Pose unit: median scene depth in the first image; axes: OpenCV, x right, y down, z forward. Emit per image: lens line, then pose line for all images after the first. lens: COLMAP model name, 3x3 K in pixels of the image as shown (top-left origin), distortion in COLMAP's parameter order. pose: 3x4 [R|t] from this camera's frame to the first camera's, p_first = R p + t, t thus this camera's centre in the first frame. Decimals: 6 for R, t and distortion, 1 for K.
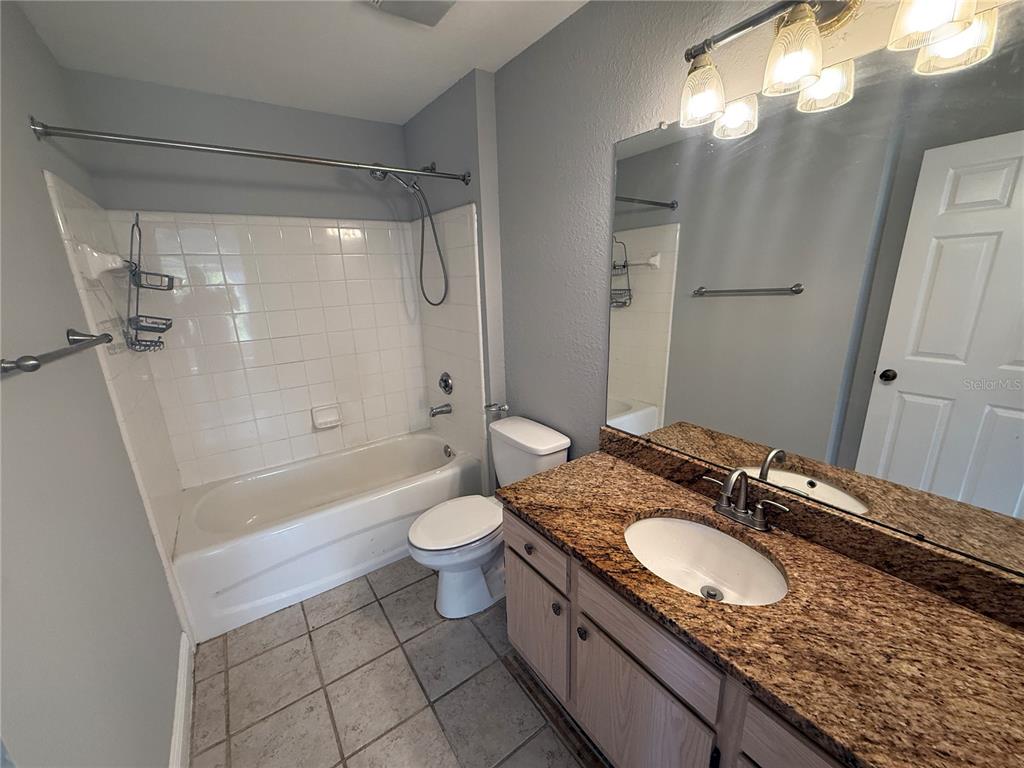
lens RADIAL K [[408.4, 0, 512.0], [0, 408.4, 384.0], [0, 0, 1]] dist [0.001213, 0.000095]
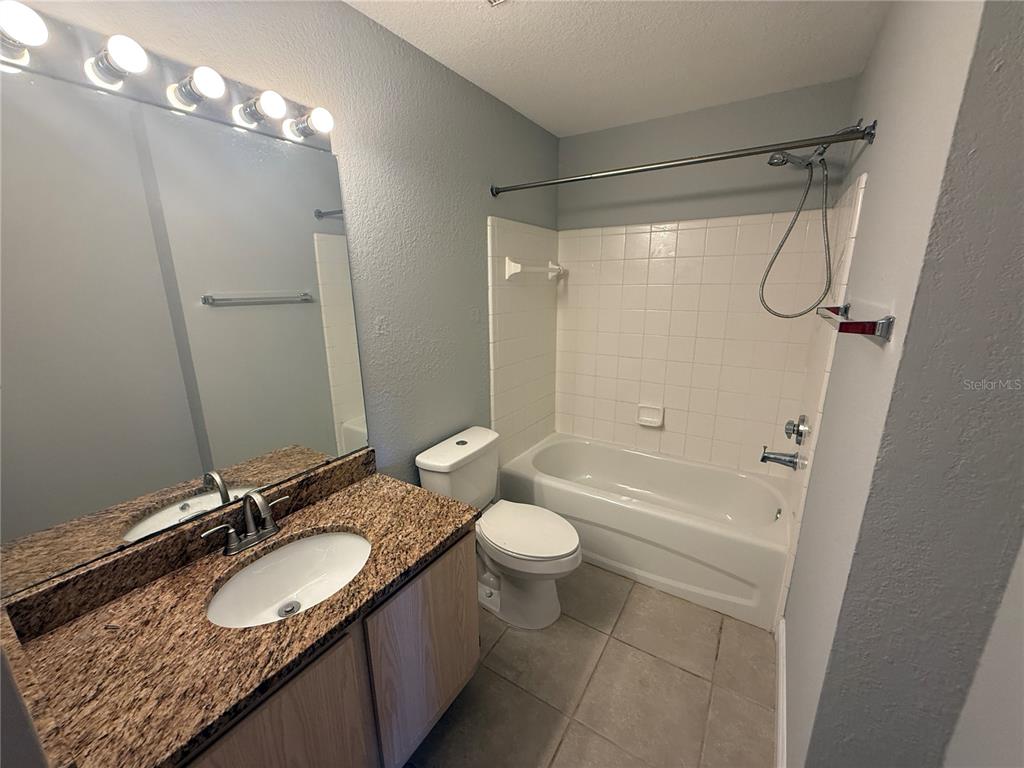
lens RADIAL K [[408.4, 0, 512.0], [0, 408.4, 384.0], [0, 0, 1]] dist [0.001213, 0.000095]
pose [[-0.380699, -0.201609, 0.902453, -0.495637], [0.253676, 0.915730, 0.311588, -0.166867], [-0.889222, 0.347552, -0.297475, 0.577740]]
